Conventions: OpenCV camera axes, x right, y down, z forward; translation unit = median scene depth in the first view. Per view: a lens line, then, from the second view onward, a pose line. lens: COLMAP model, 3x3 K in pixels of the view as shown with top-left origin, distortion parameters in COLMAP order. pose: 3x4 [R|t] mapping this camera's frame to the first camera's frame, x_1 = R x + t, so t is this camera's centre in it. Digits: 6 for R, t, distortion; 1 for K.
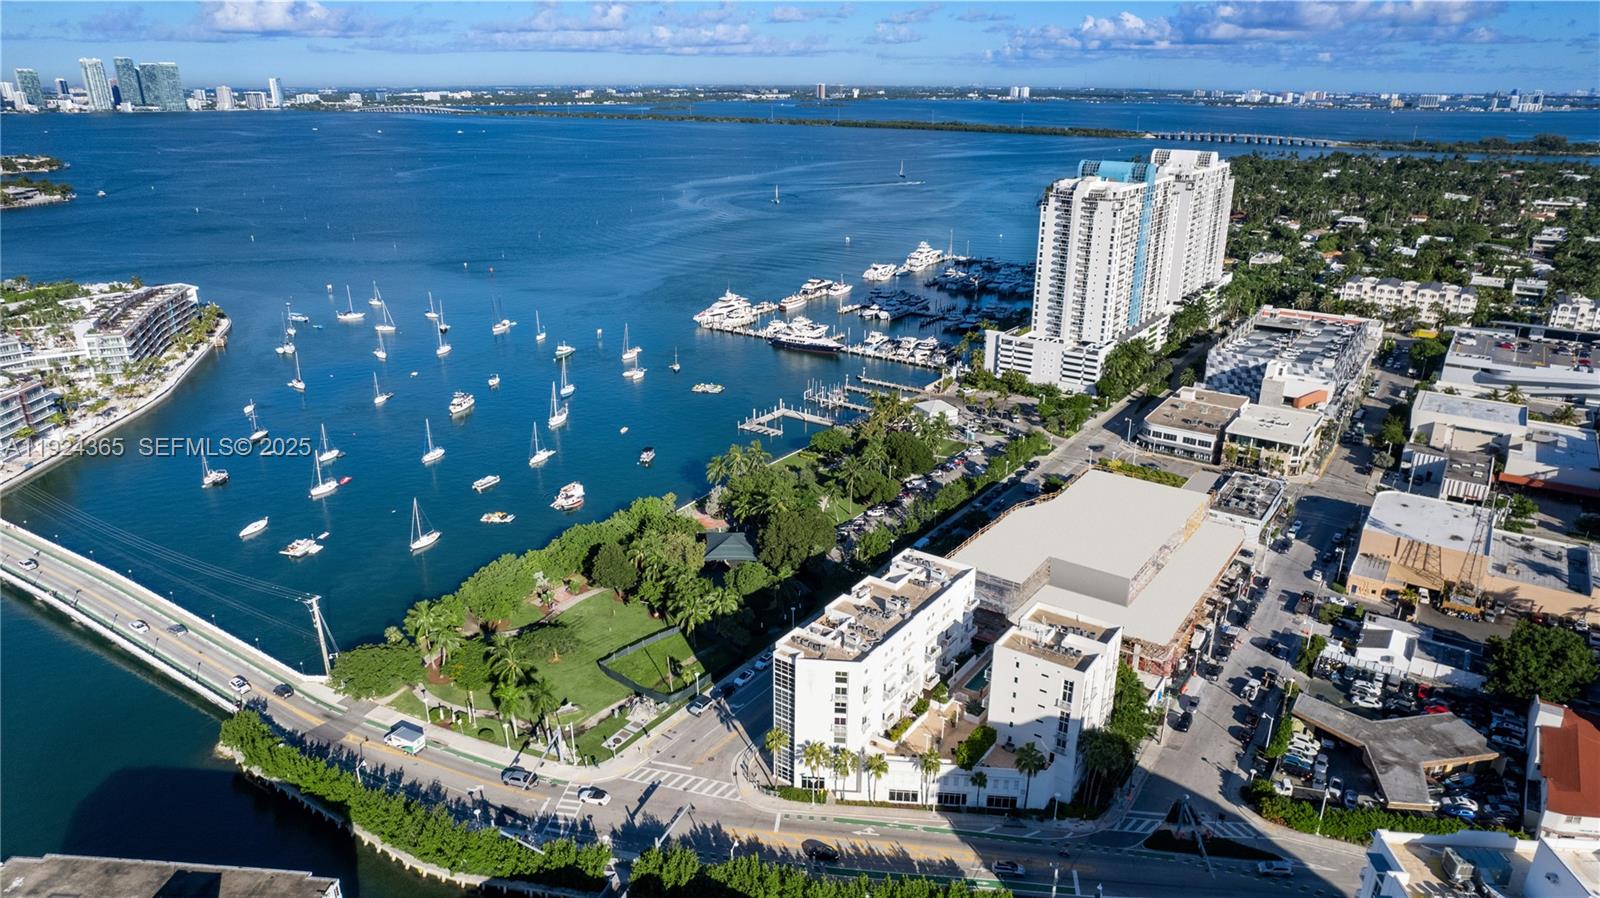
lens RADIAL K [[1020.9, 0, 798.4], [0, 1020.9, 455.0], [0, 0, 1]] dist [-0.074072, 0.066032]
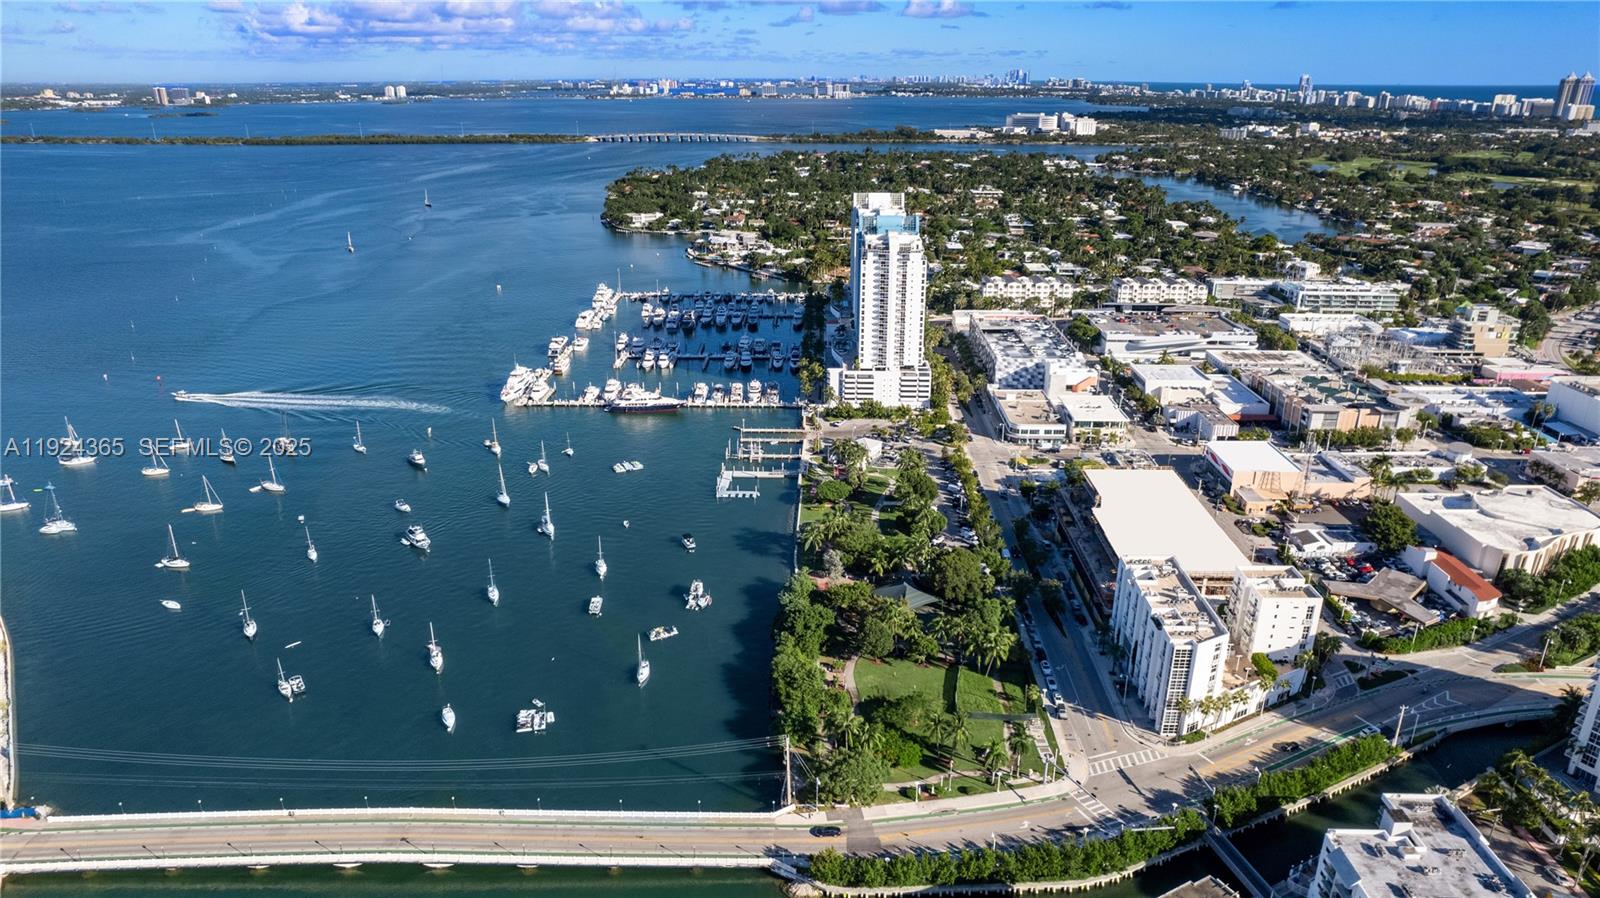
lens RADIAL K [[1020.9, 0, 798.4], [0, 1020.9, 455.0], [0, 0, 1]] dist [-0.074072, 0.066032]
pose [[0.832290, -0.199302, 0.517274, -0.479613], [0.195158, 0.978740, 0.063095, -0.108991], [-0.518852, 0.048437, 0.853491, 0.023769]]
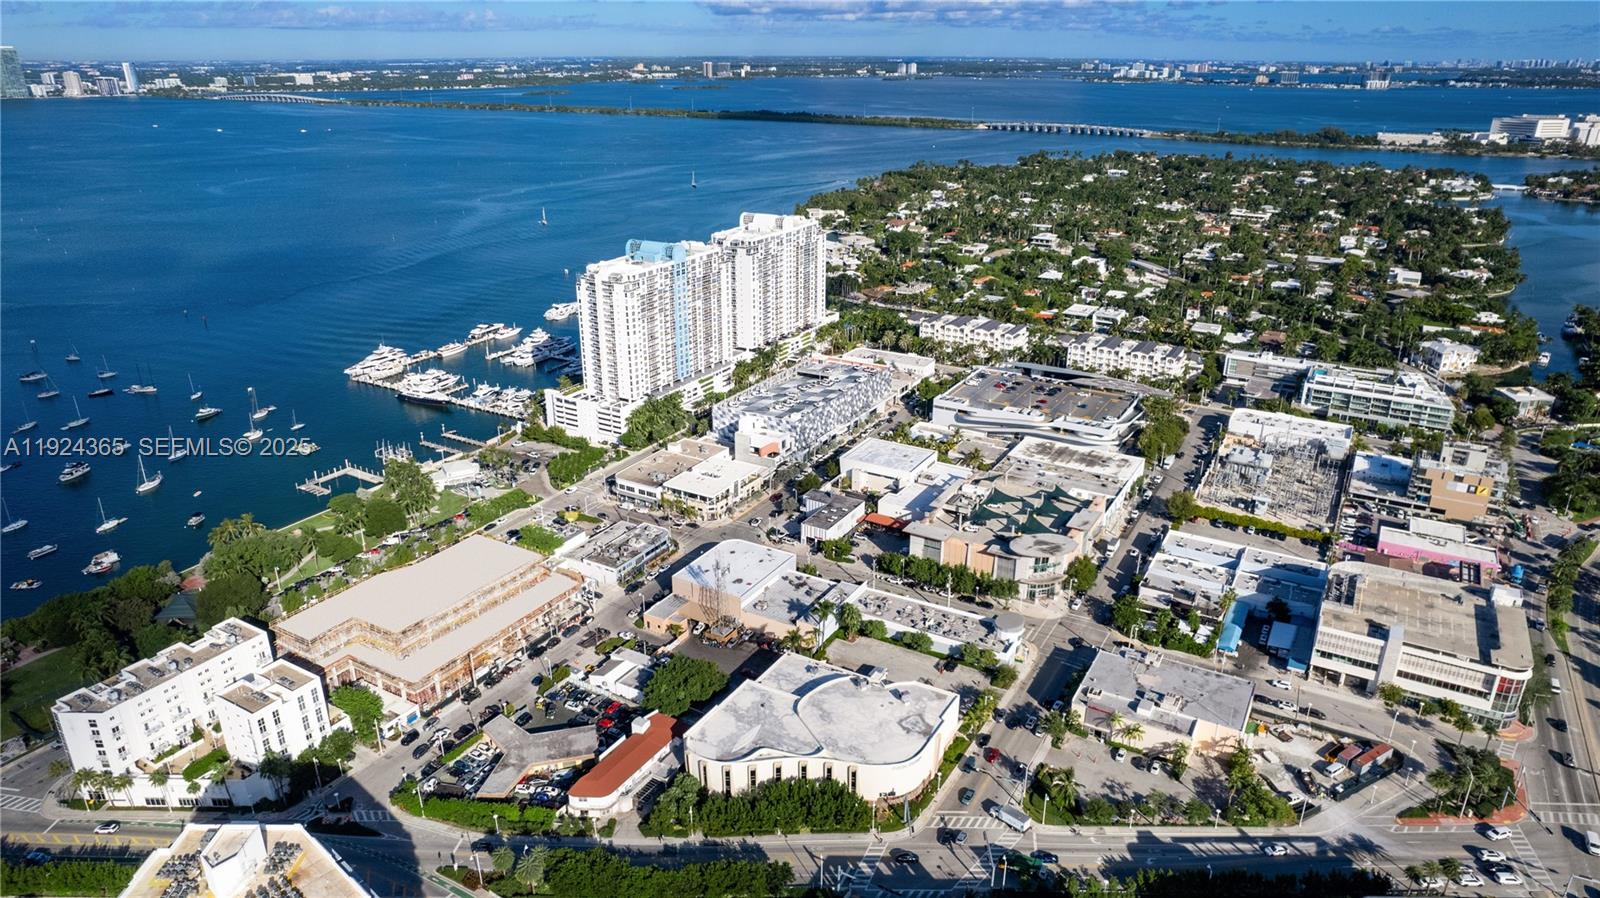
lens RADIAL K [[1020.9, 0, 798.4], [0, 1020.9, 455.0], [0, 0, 1]] dist [-0.074072, 0.066032]
pose [[0.996603, -0.032837, 0.075526, 0.395000], [0.030801, 0.999134, 0.027965, -0.072126], [-0.076379, -0.025544, 0.996752, -0.204359]]
